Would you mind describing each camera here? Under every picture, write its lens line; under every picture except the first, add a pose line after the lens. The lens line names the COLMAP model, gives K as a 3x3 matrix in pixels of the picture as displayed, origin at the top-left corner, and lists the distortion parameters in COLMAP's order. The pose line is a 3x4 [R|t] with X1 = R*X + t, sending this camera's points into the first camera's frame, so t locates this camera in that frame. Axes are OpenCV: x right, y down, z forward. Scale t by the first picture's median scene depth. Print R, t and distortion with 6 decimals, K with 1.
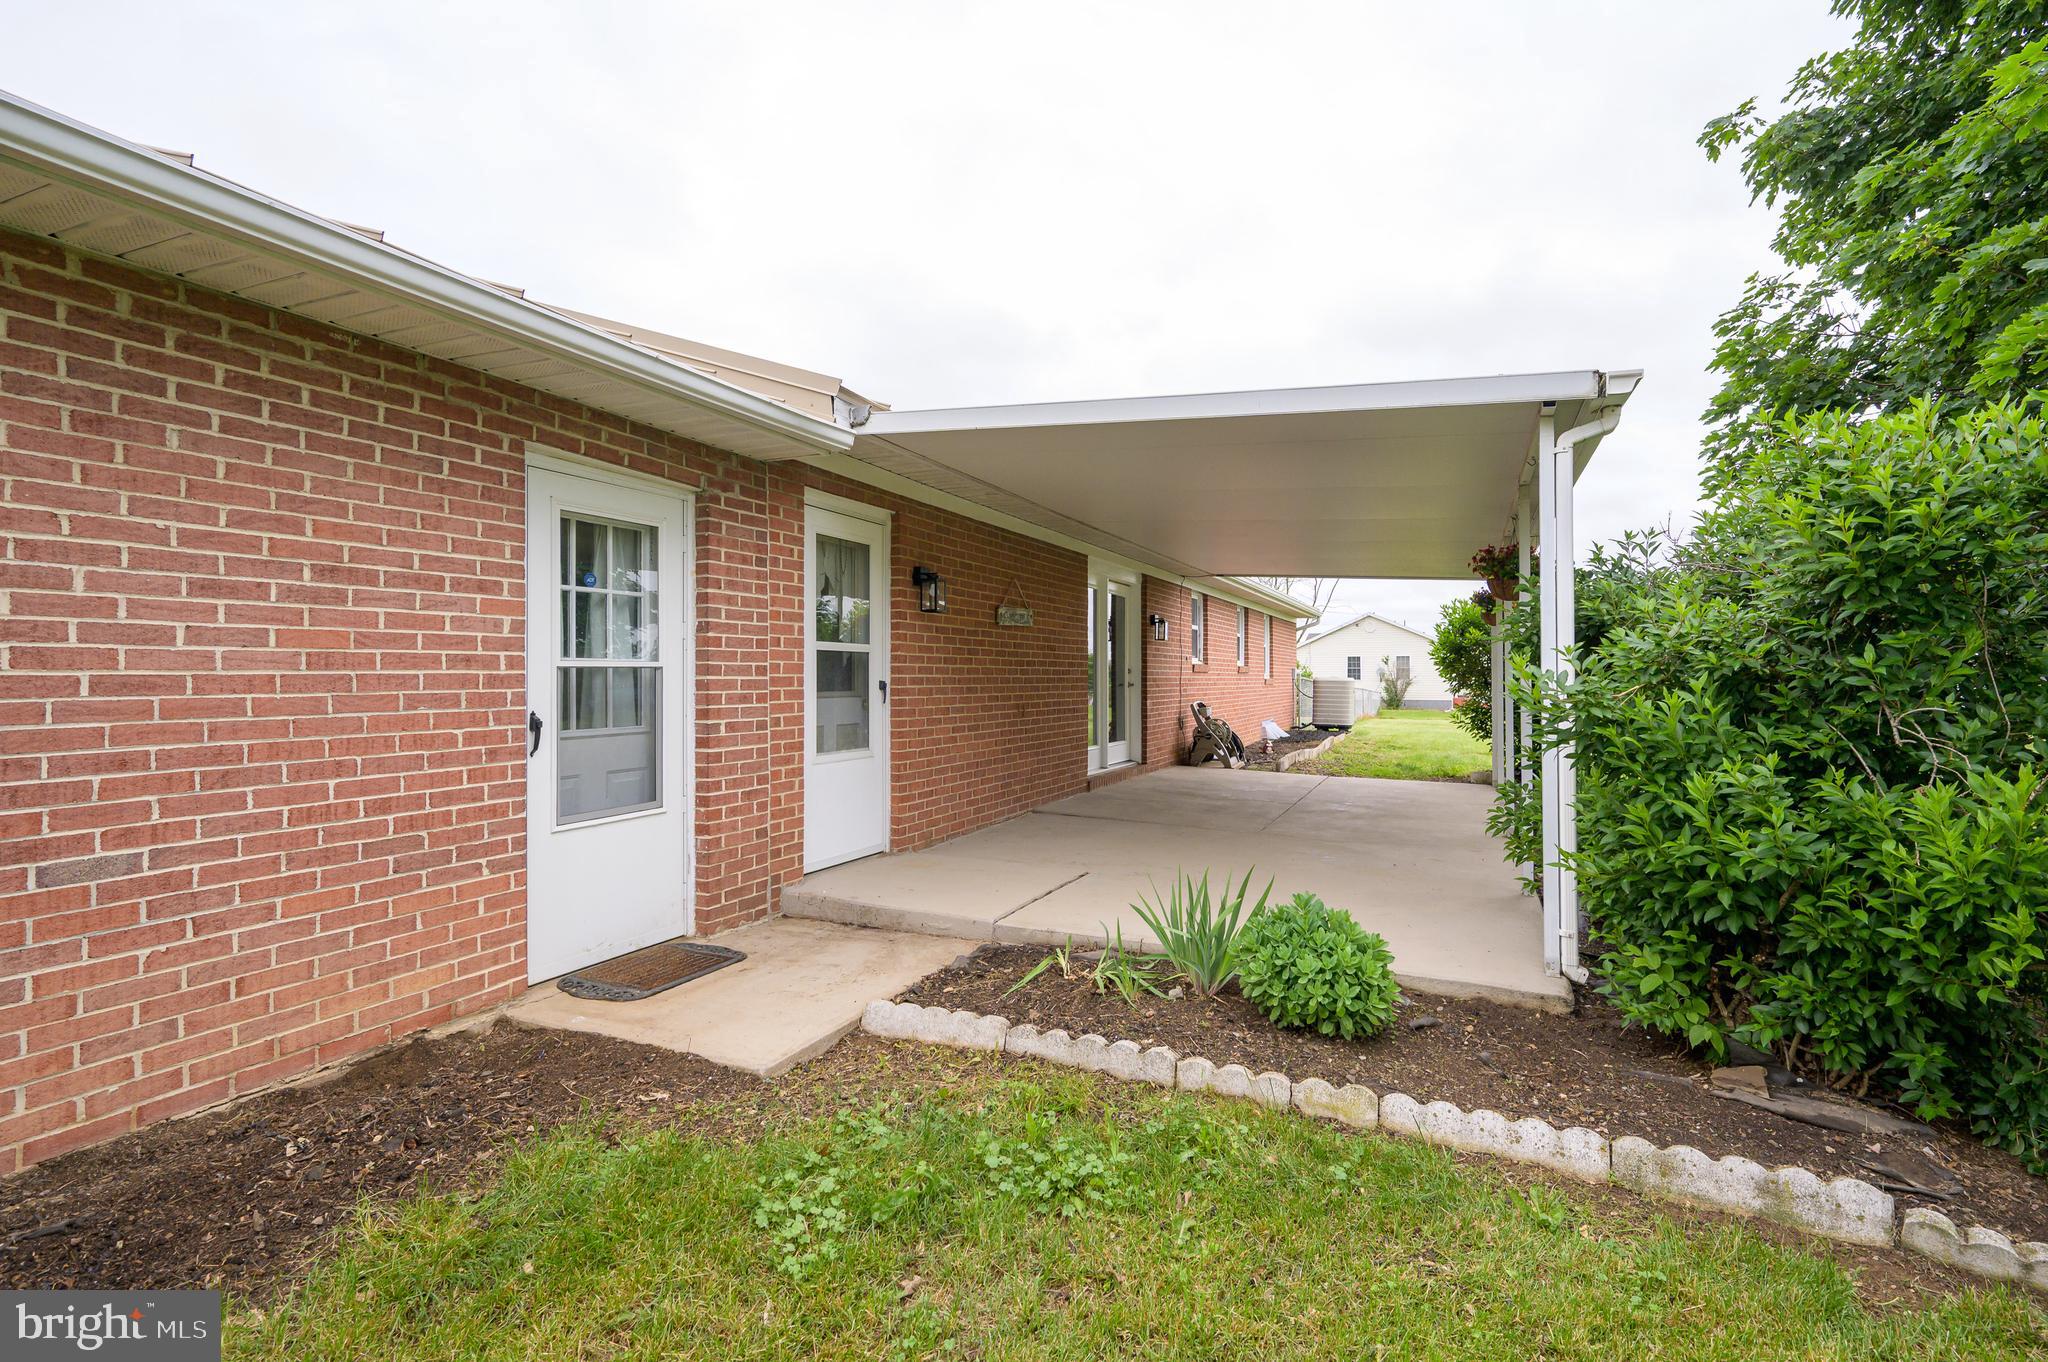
lens RADIAL K [[958.1, 0, 1096.6], [0, 958.1, 668.4], [0, 0, 1]] dist [-0.001284, -0.000399]
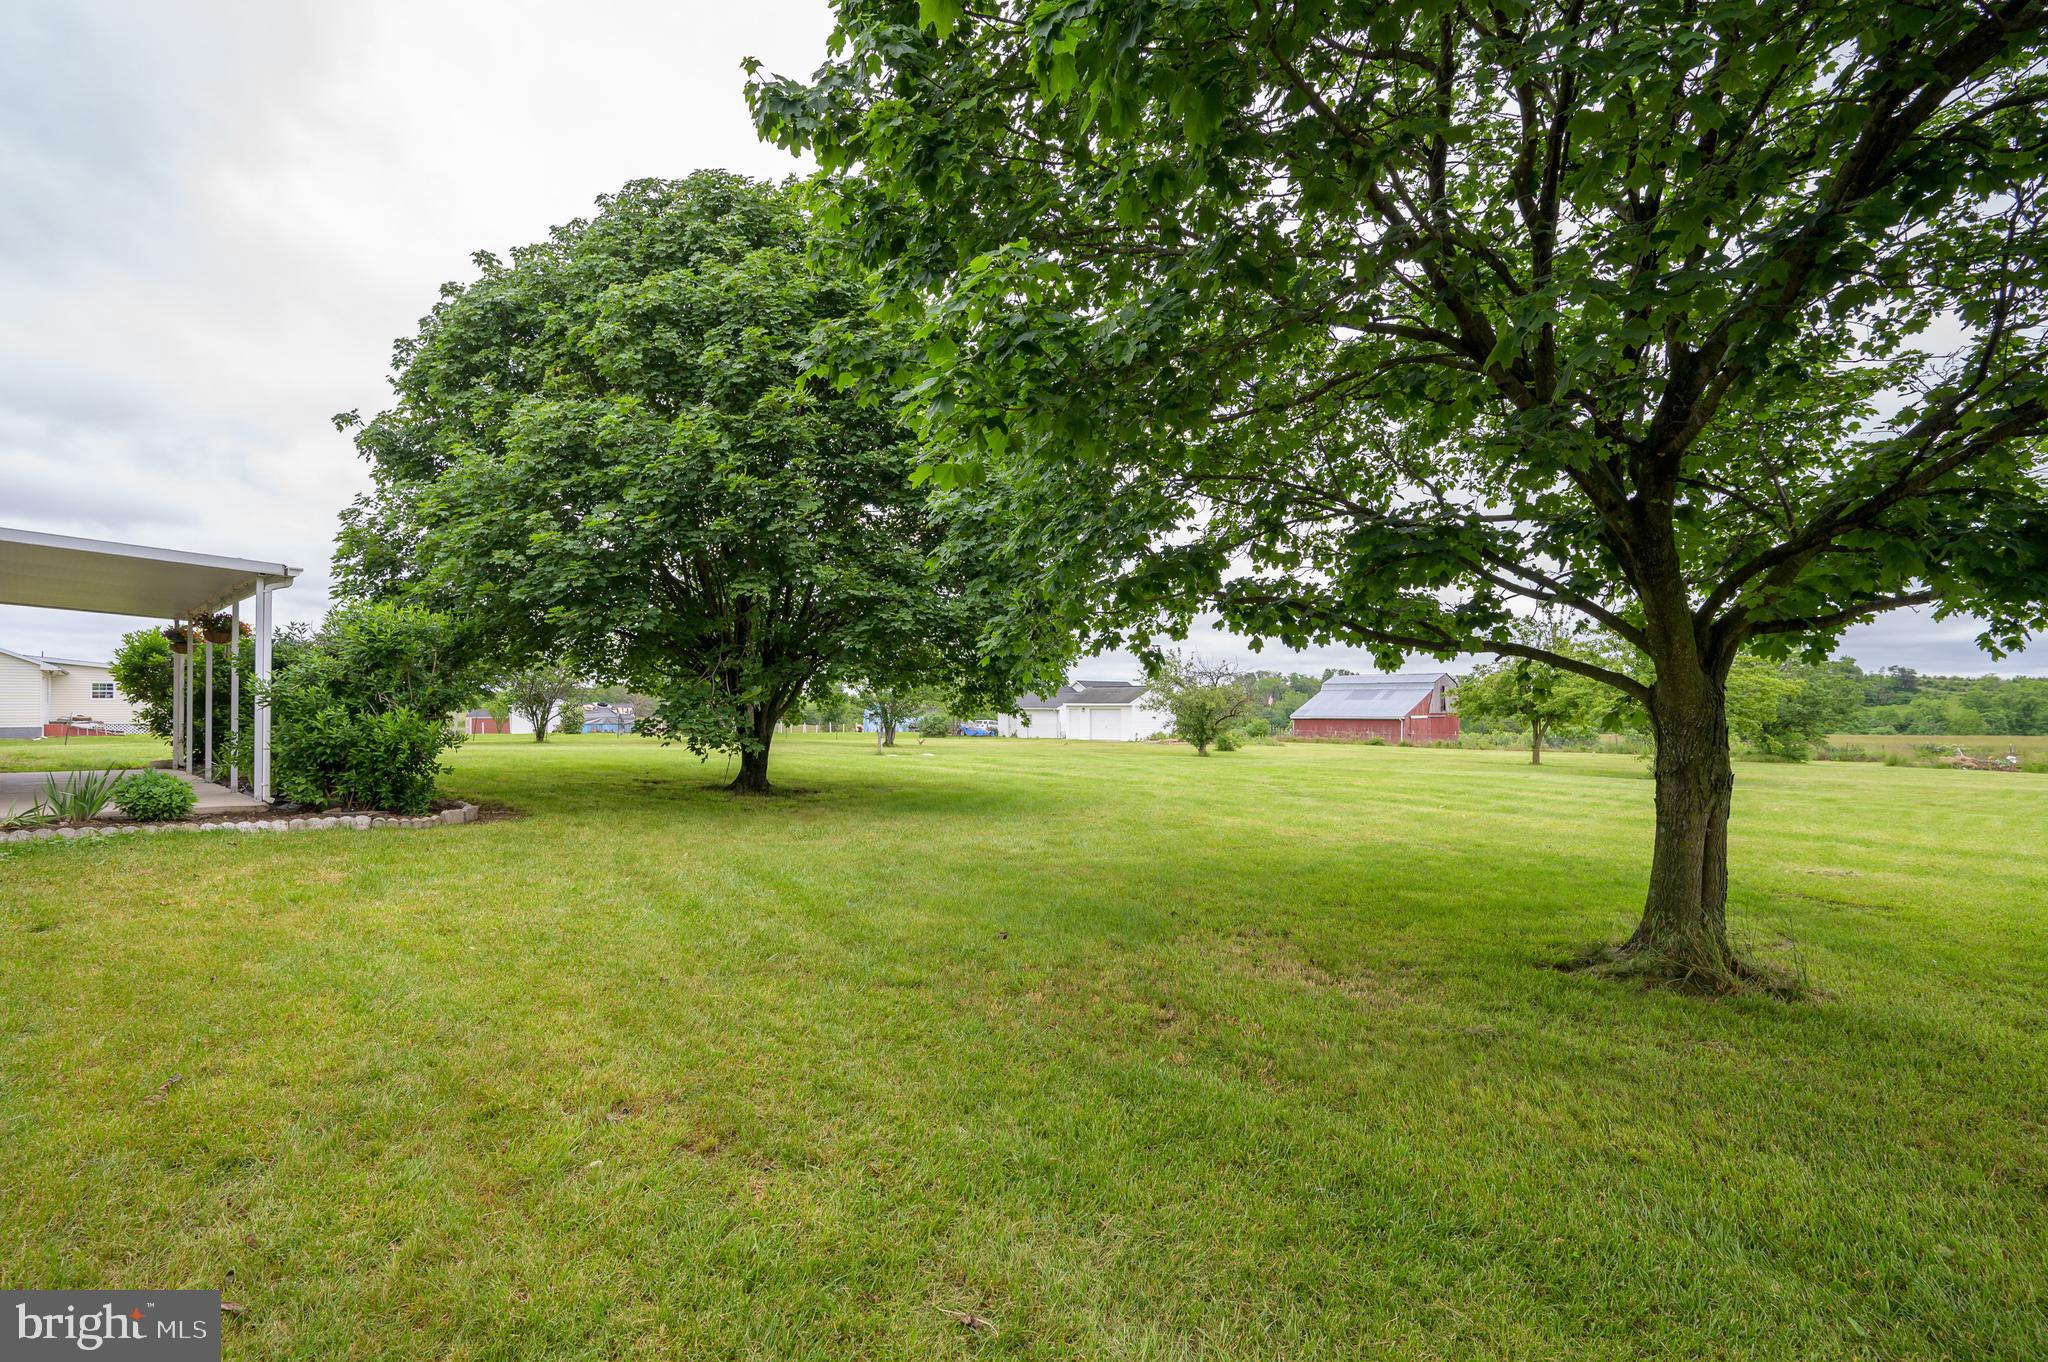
lens RADIAL K [[935.2, 0, 1020.7], [0, 935.2, 689.3], [0, 0, 1]] dist [-0.001503, -0.000716]
pose [[0.375123, 0.014521, 0.926861, -0.882828], [-0.007721, 0.999892, -0.012540, 0.035708], [-0.926943, -0.002452, 0.375195, -1.490769]]
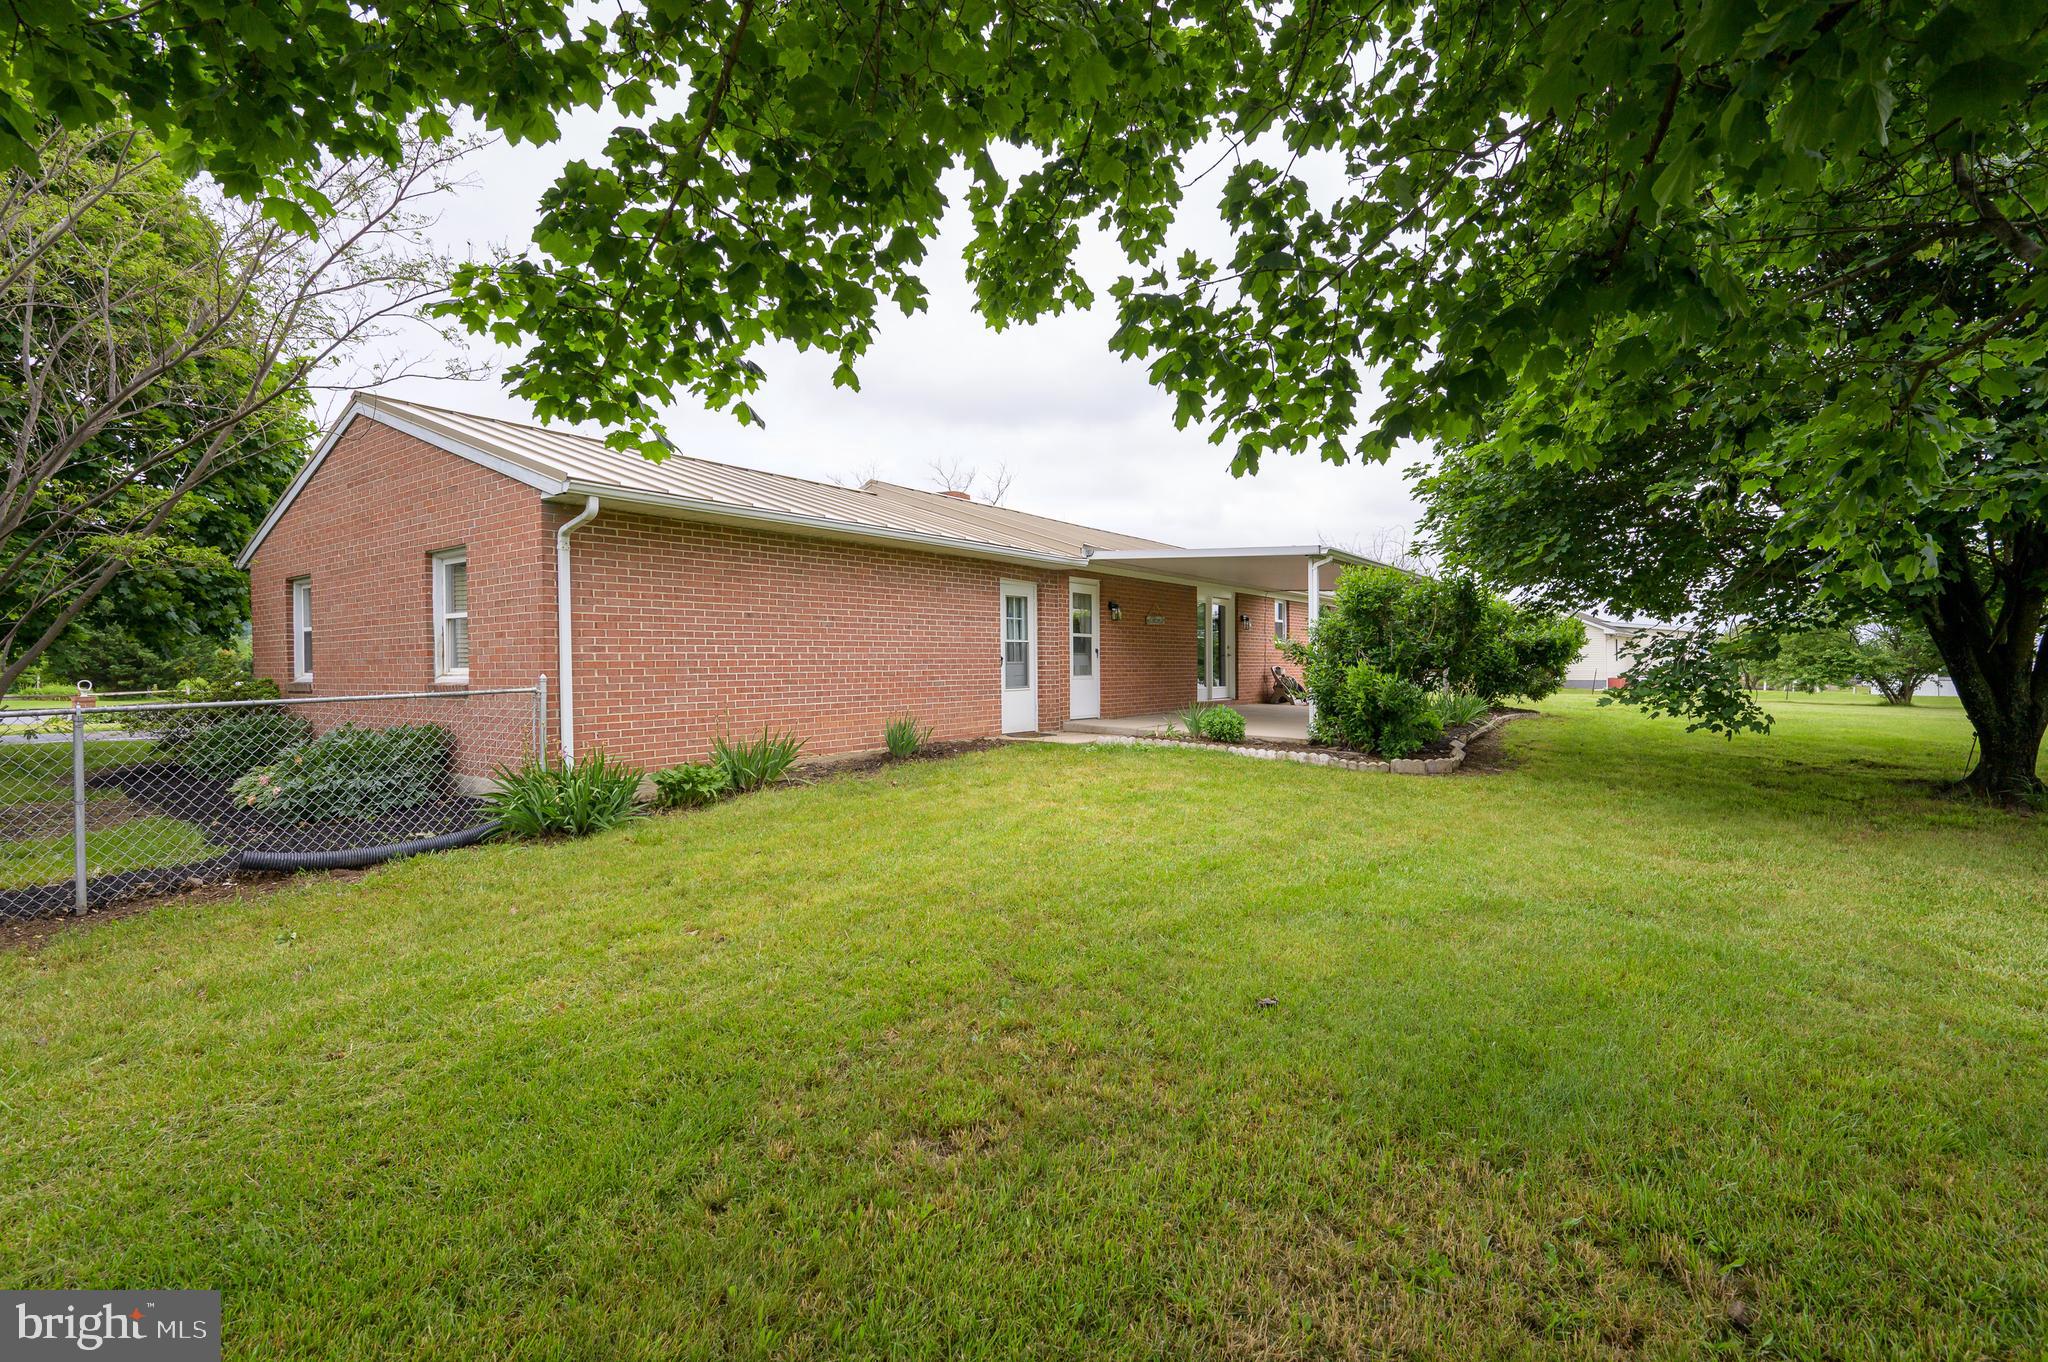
lens RADIAL K [[933.1, 0, 1025.5], [0, 933.1, 670.7], [0, 0, 1]] dist [-0.000859, -0.000050]
pose [[0.962727, -0.003541, -0.270453, 0.337782], [0.007361, 0.999887, 0.013112, 0.049194], [0.270376, -0.014615, 0.962644, -1.846412]]
